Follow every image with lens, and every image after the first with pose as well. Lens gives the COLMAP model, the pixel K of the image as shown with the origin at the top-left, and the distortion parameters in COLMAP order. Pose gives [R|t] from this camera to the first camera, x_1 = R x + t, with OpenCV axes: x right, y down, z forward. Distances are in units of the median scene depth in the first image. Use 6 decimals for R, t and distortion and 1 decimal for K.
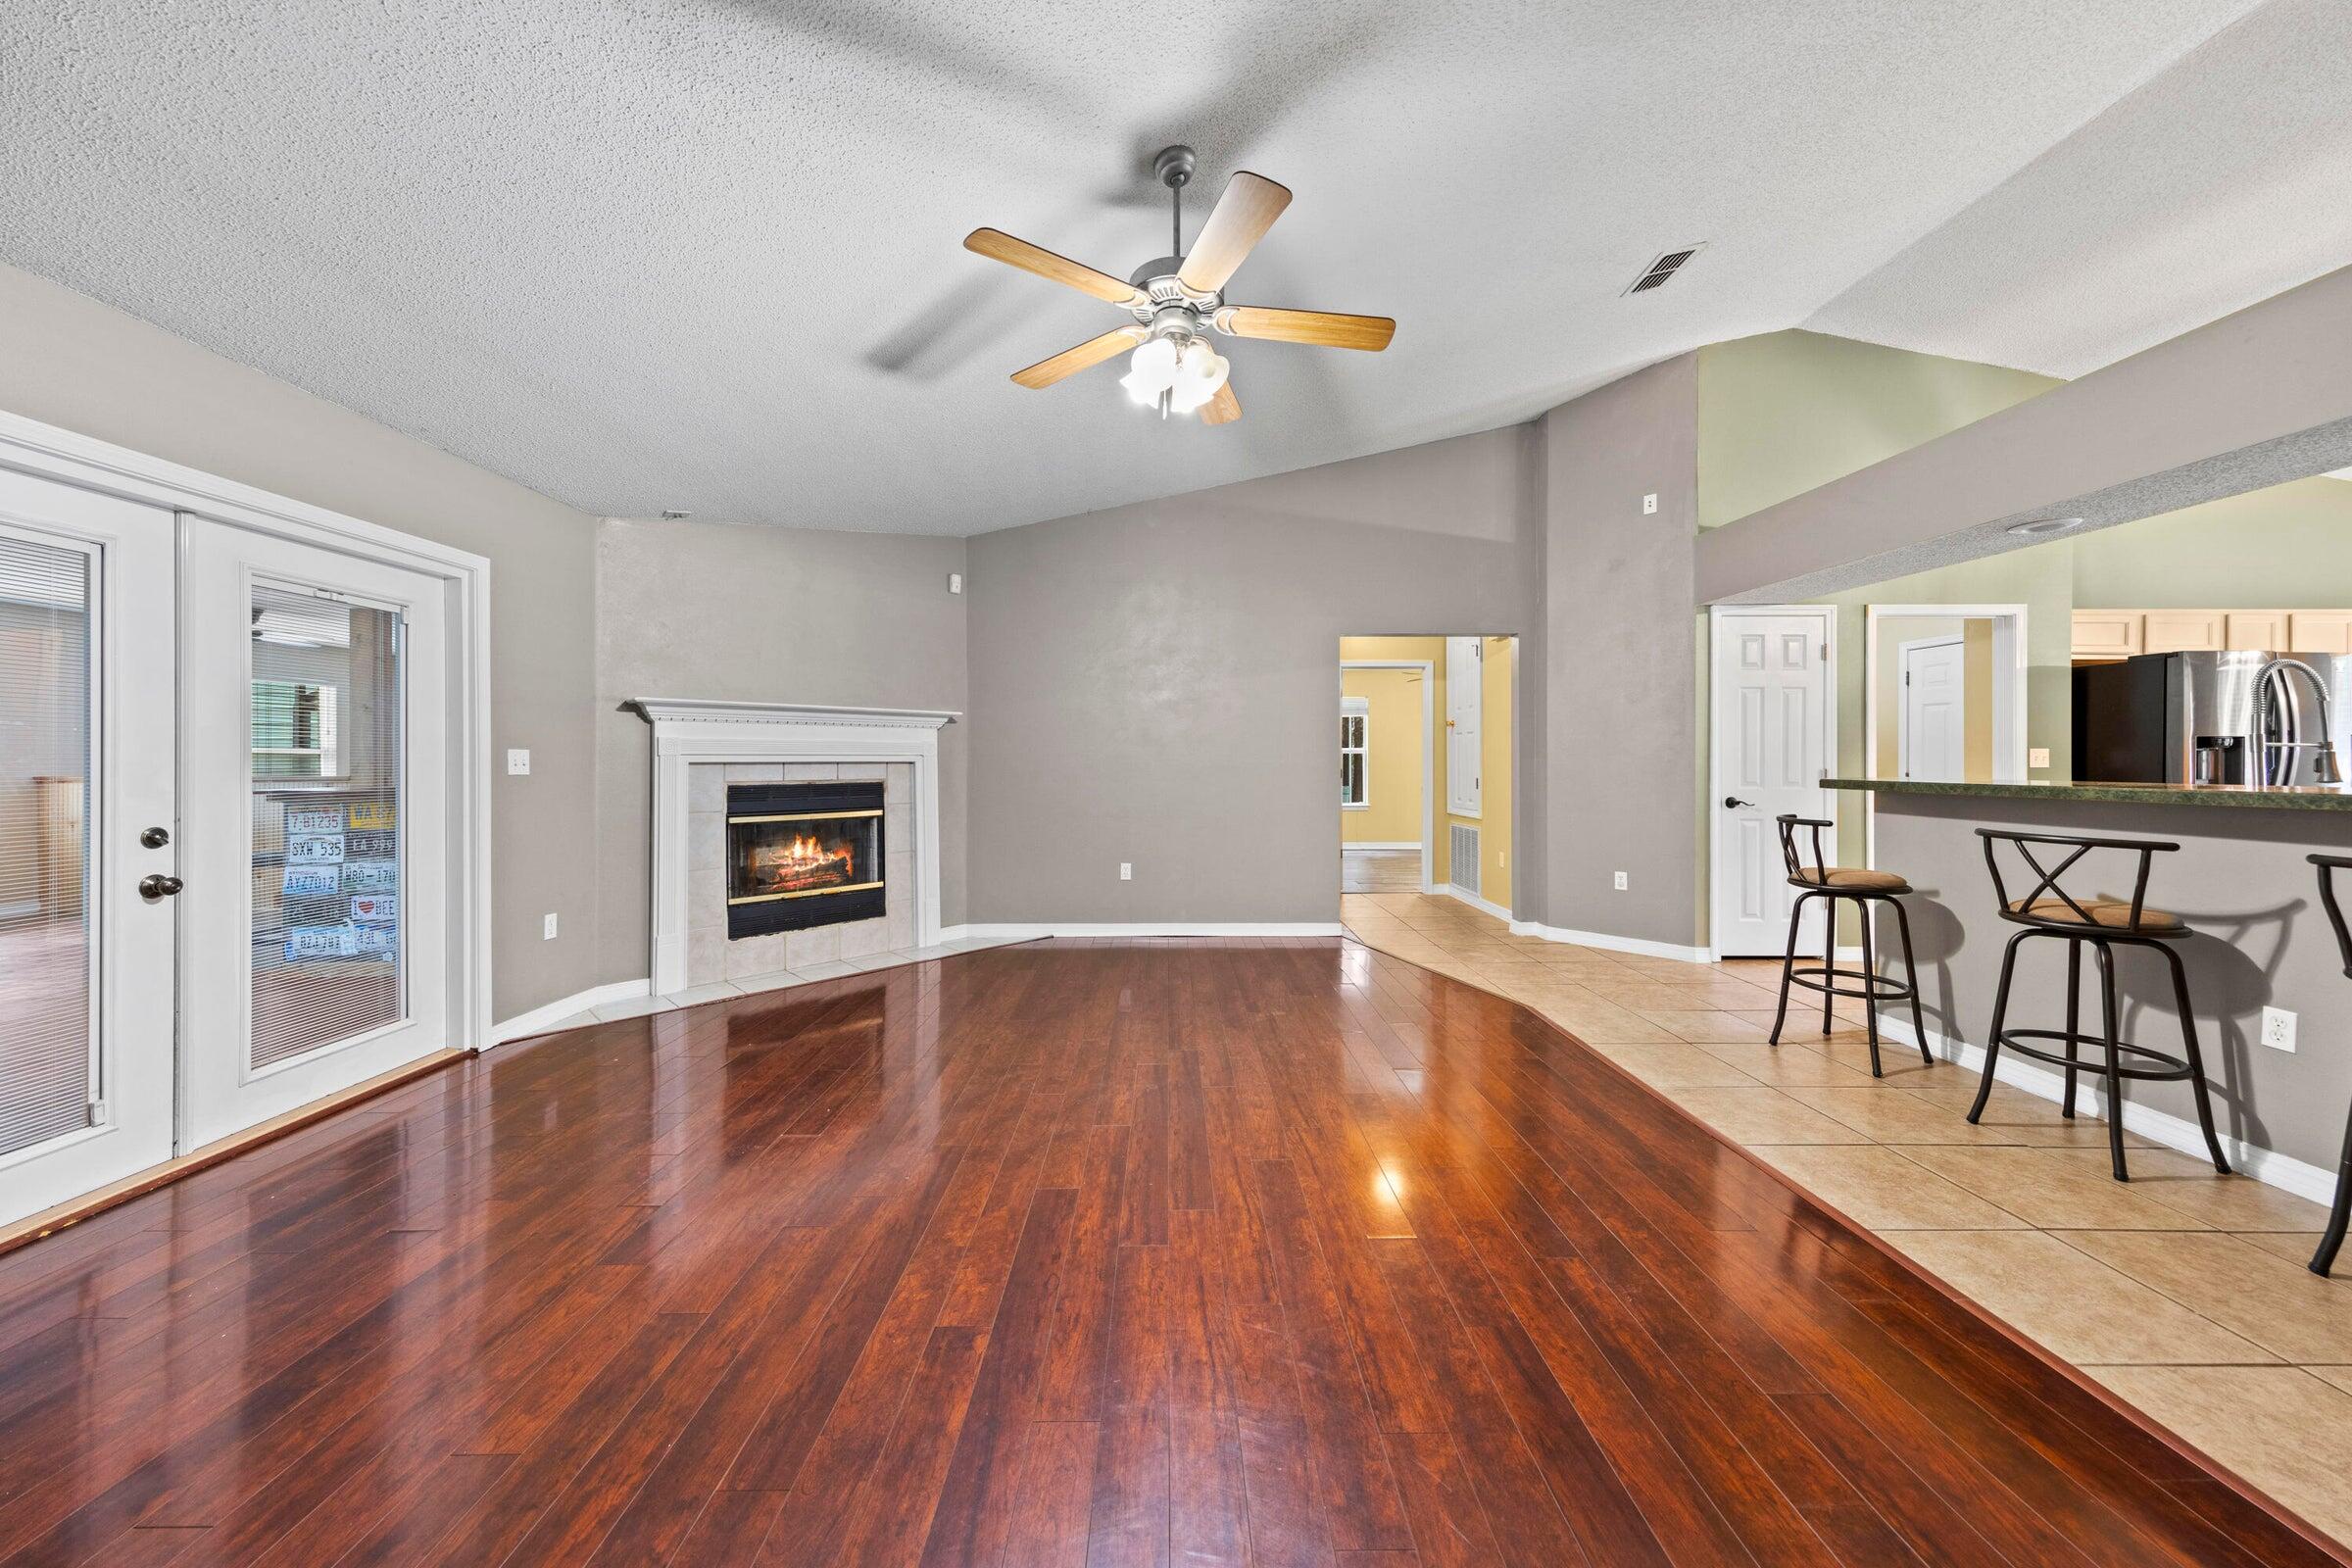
lens RADIAL K [[815.1, 0, 1221.8], [0, 815.1, 765.1], [0, 0, 1]] dist [0.007941, -0.000127]
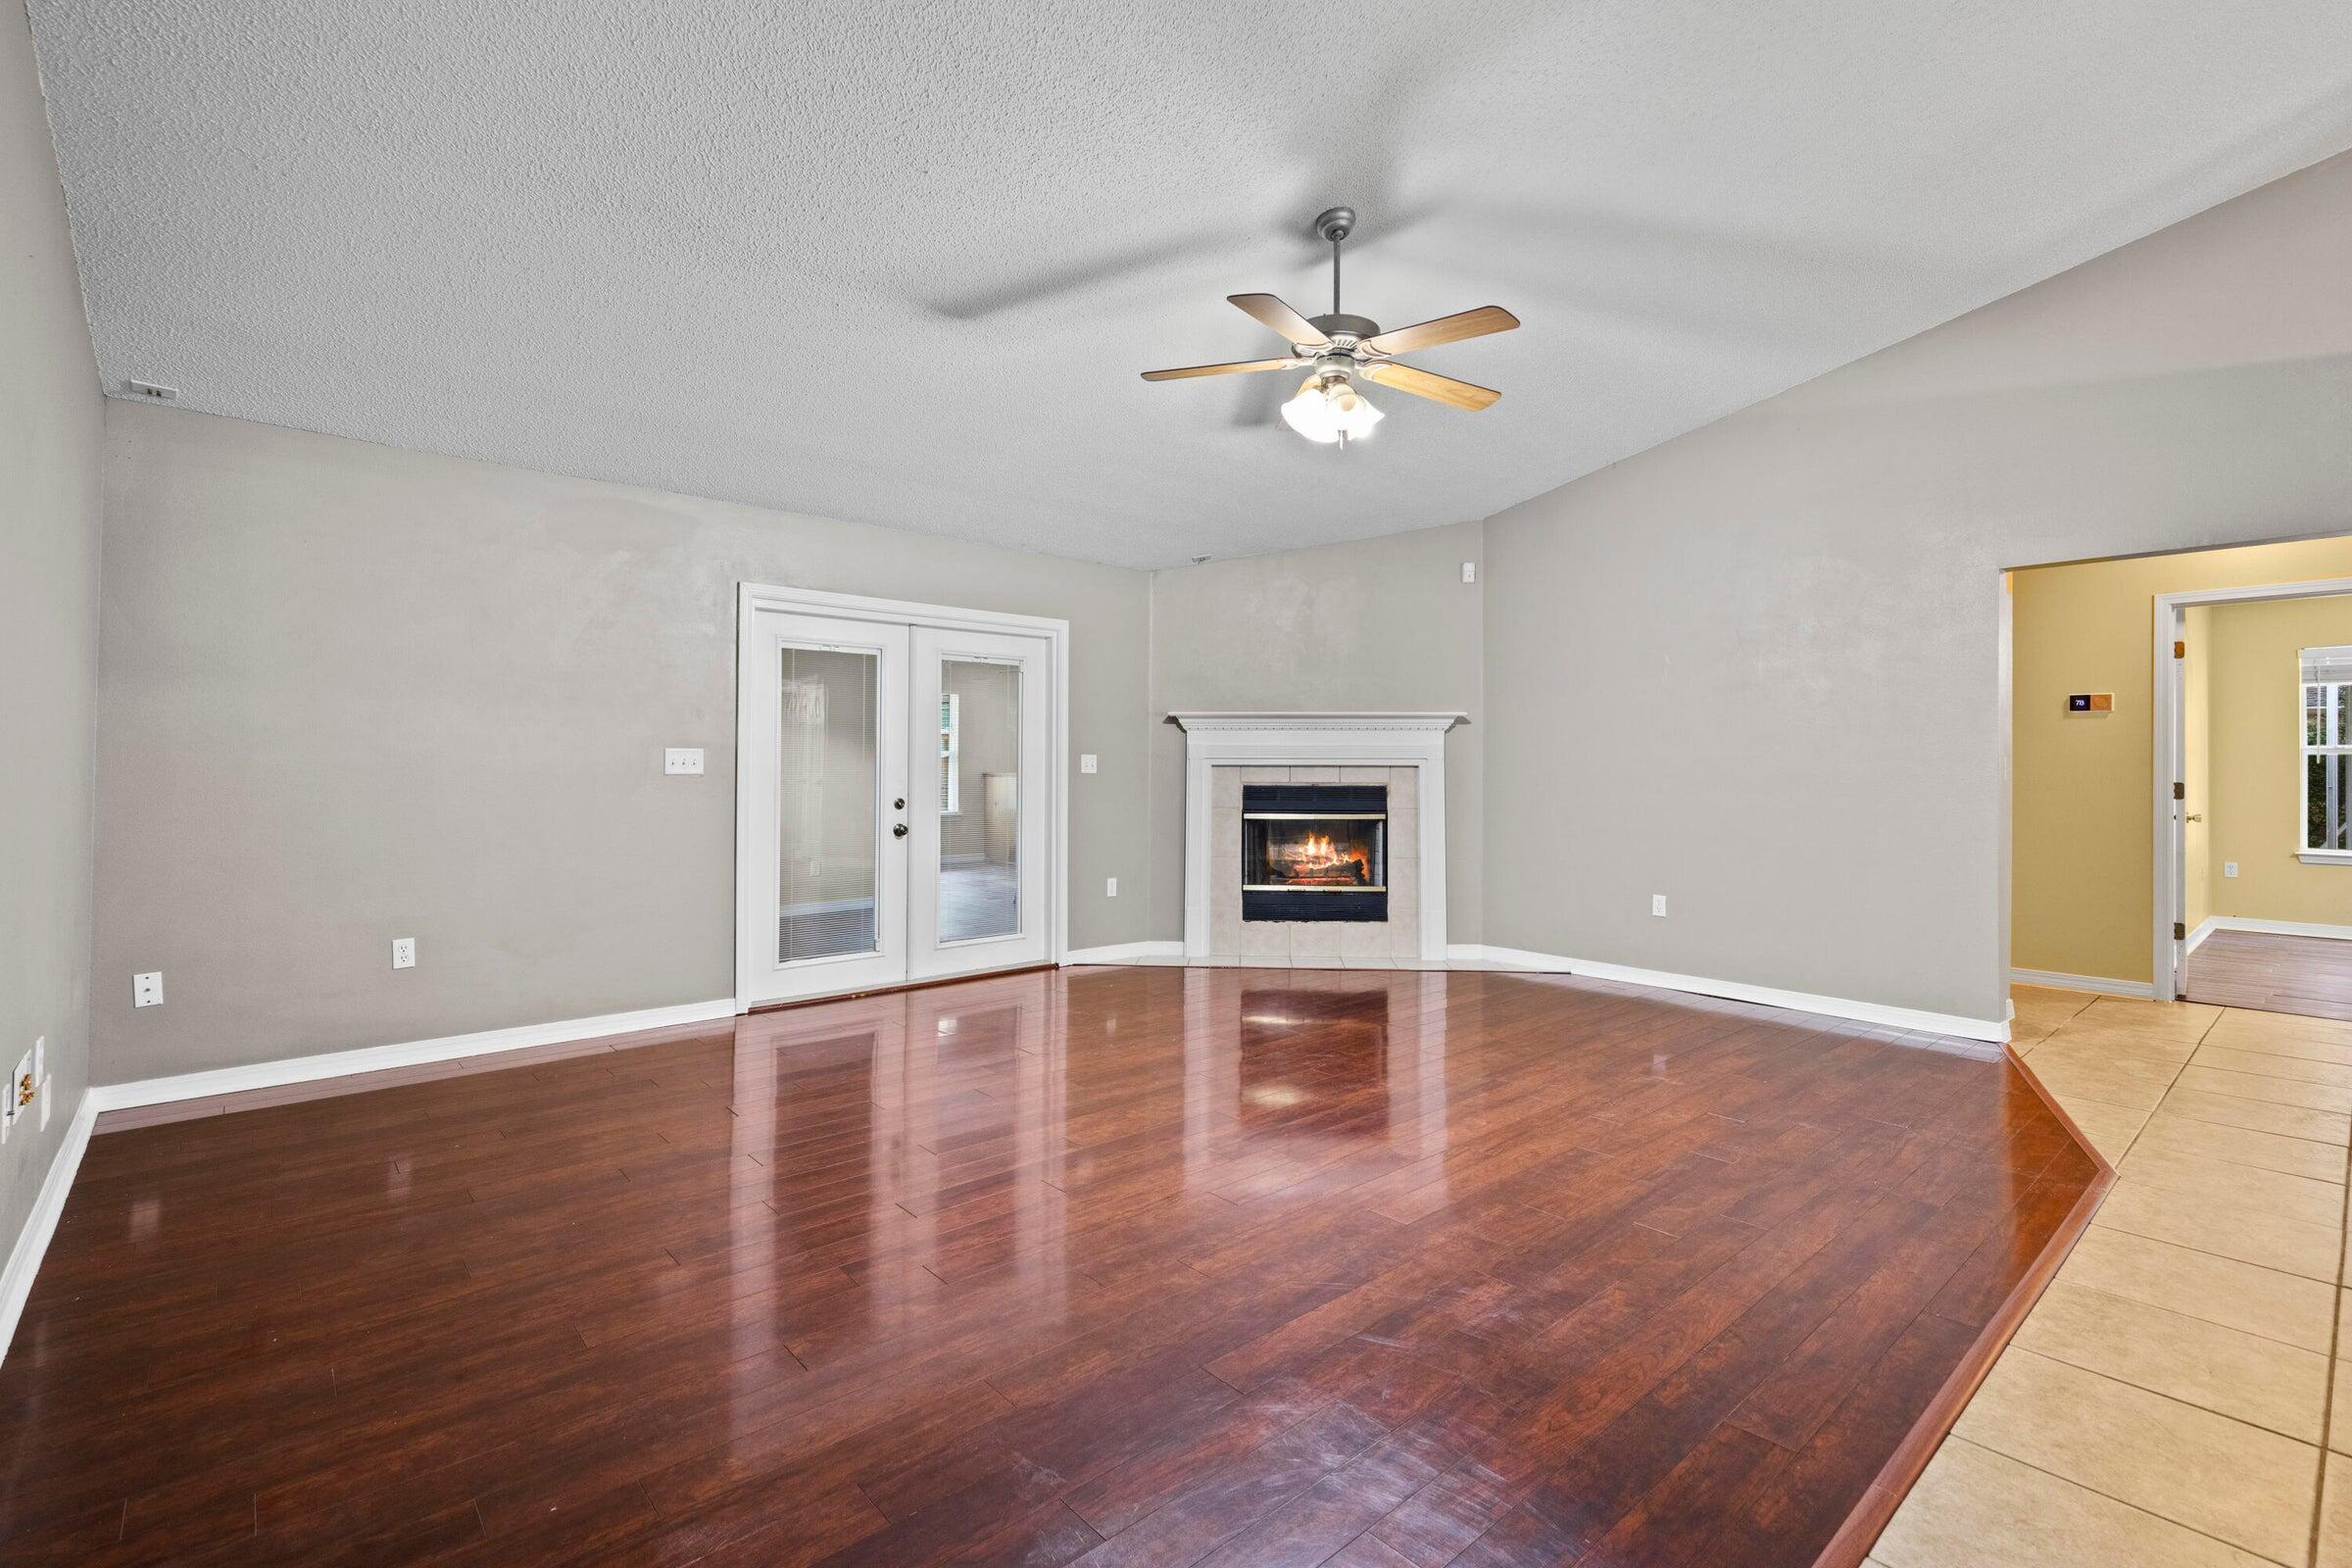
lens RADIAL K [[1094.0, 0, 1182.5], [0, 1094.0, 763.2], [0, 0, 1]] dist [-0.004559, 0.000134]
pose [[0.648501, 0.003443, -0.761206, 0.504208], [-0.008685, 0.999958, -0.002876, -0.000719], [0.761164, 0.008476, 0.648504, -0.055532]]
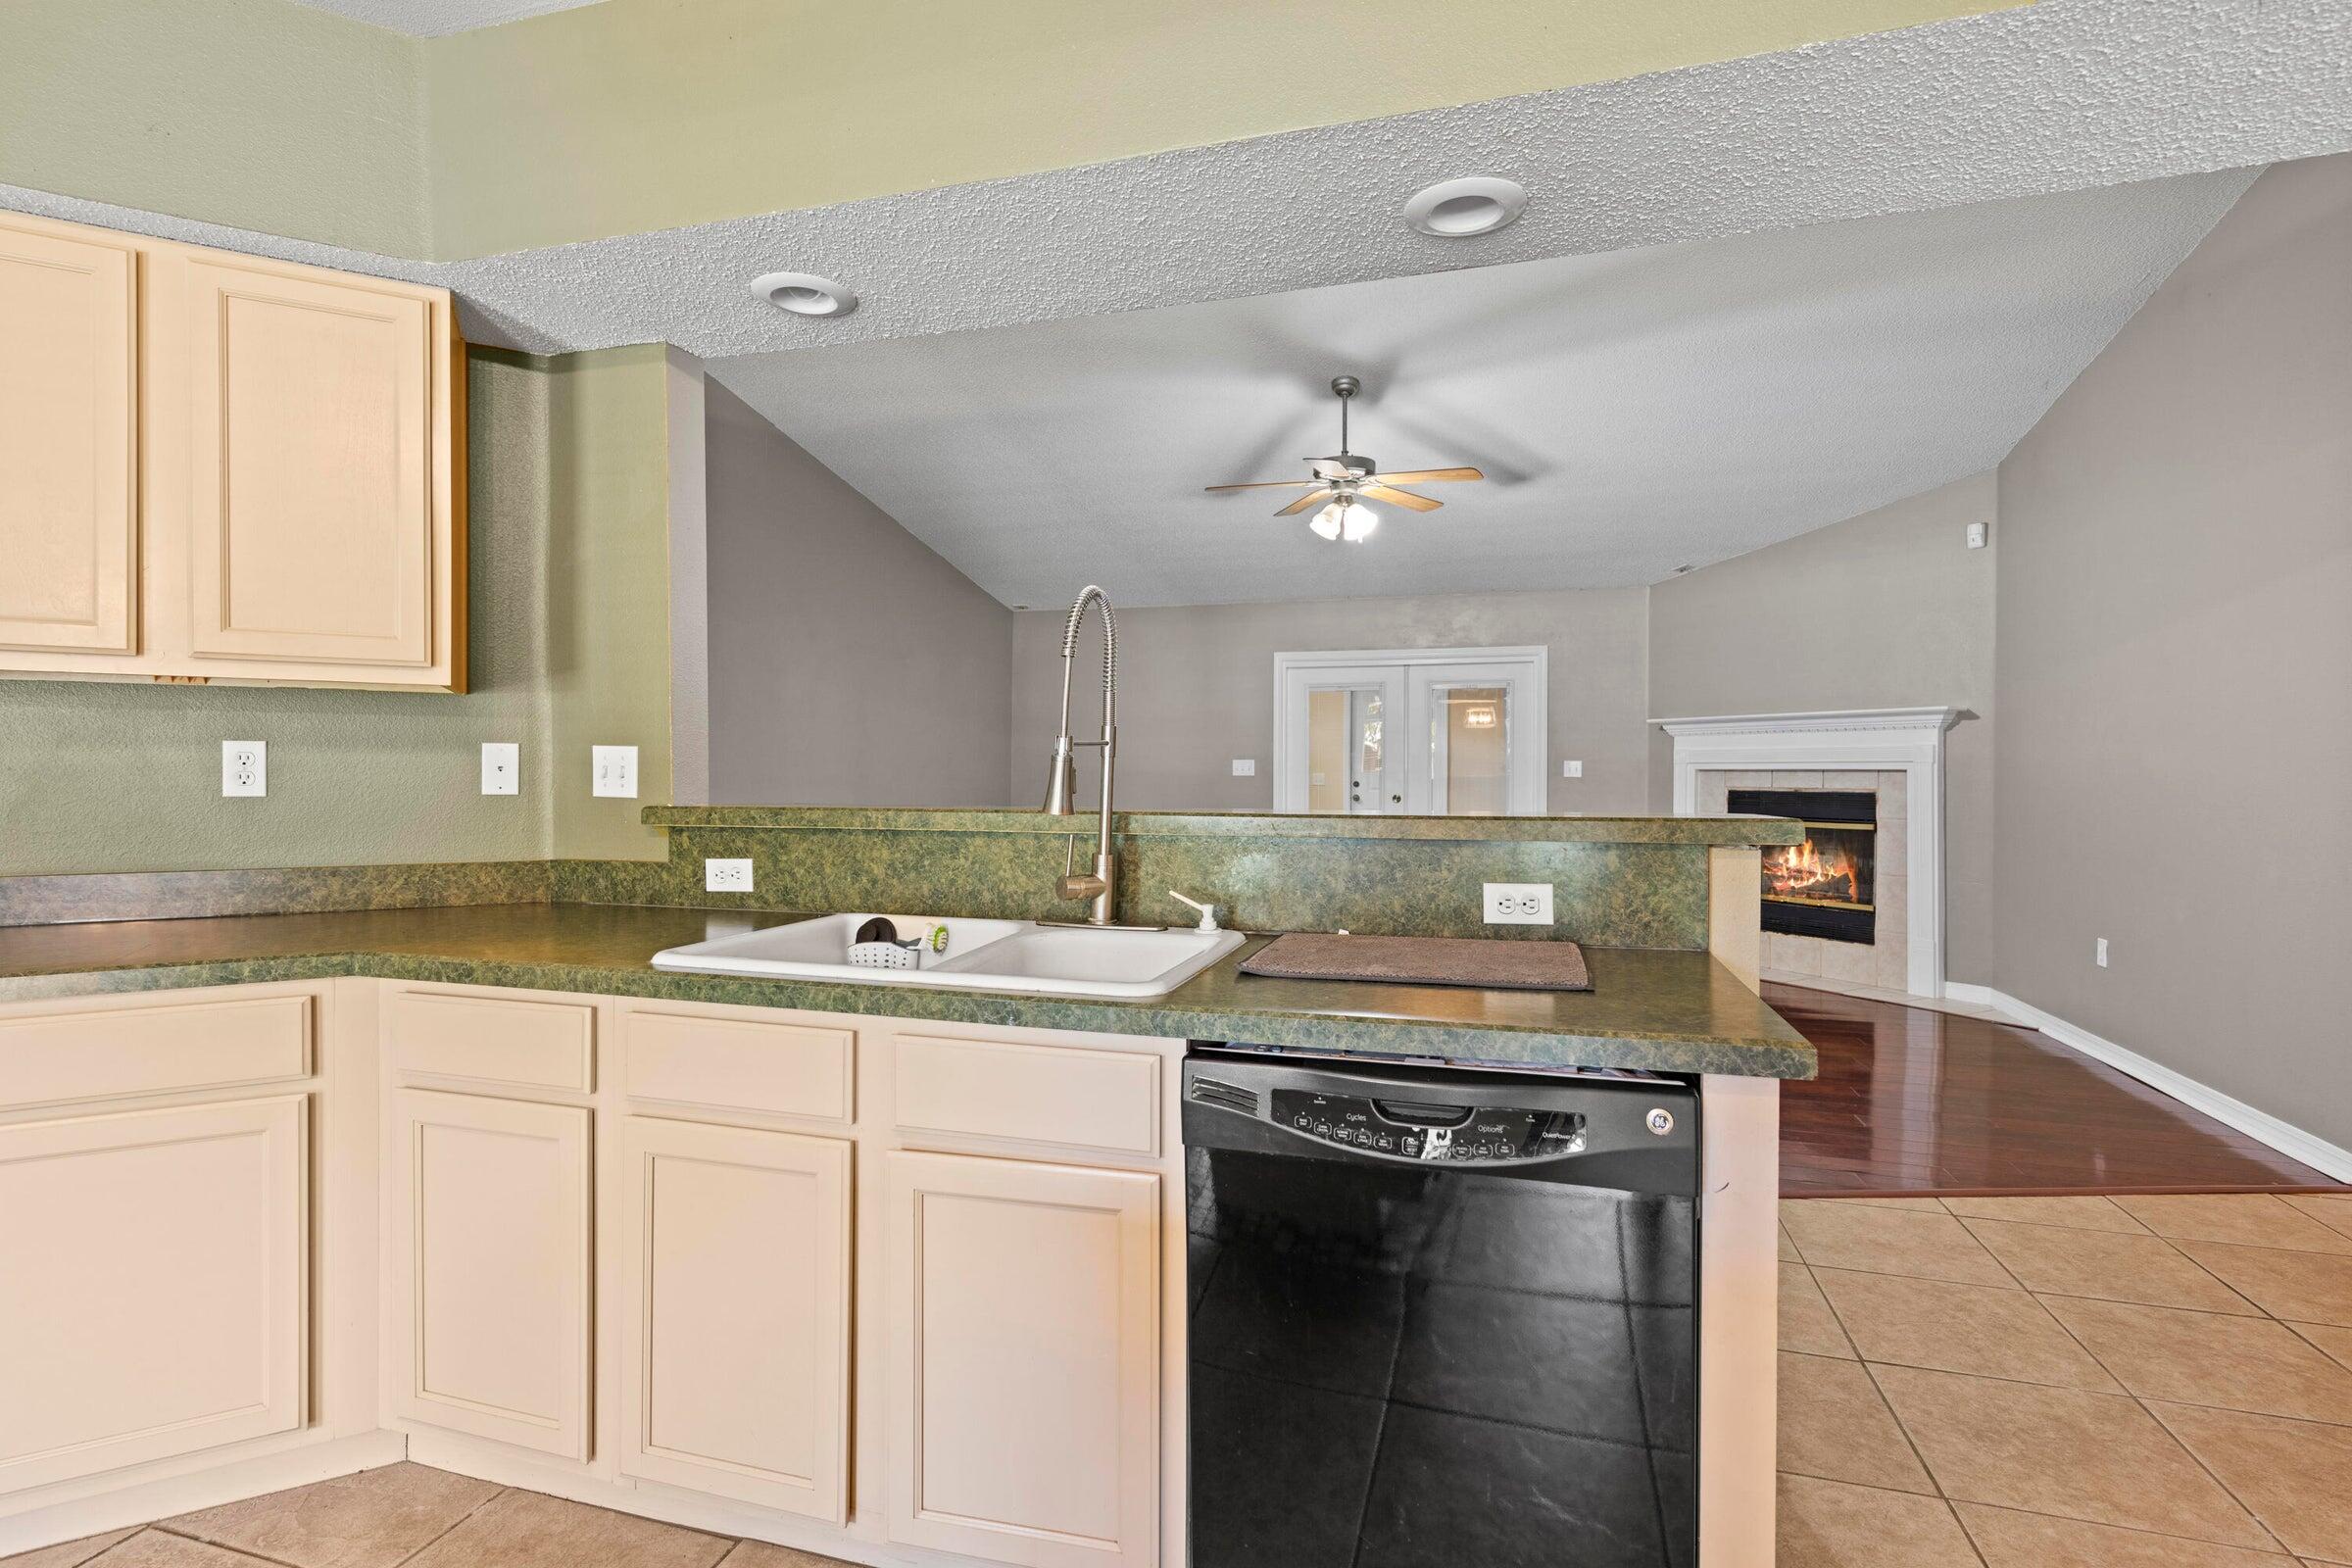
lens RADIAL K [[1273.8, 0, 1185.7], [0, 1273.8, 769.1], [0, 0, 1]] dist [-0.008850, -0.001093]
pose [[-0.351464, 0.004957, -0.936188, 1.310727], [-0.003535, 0.999972, 0.006621, -0.012814], [0.936195, 0.005637, -0.351437, 0.914239]]
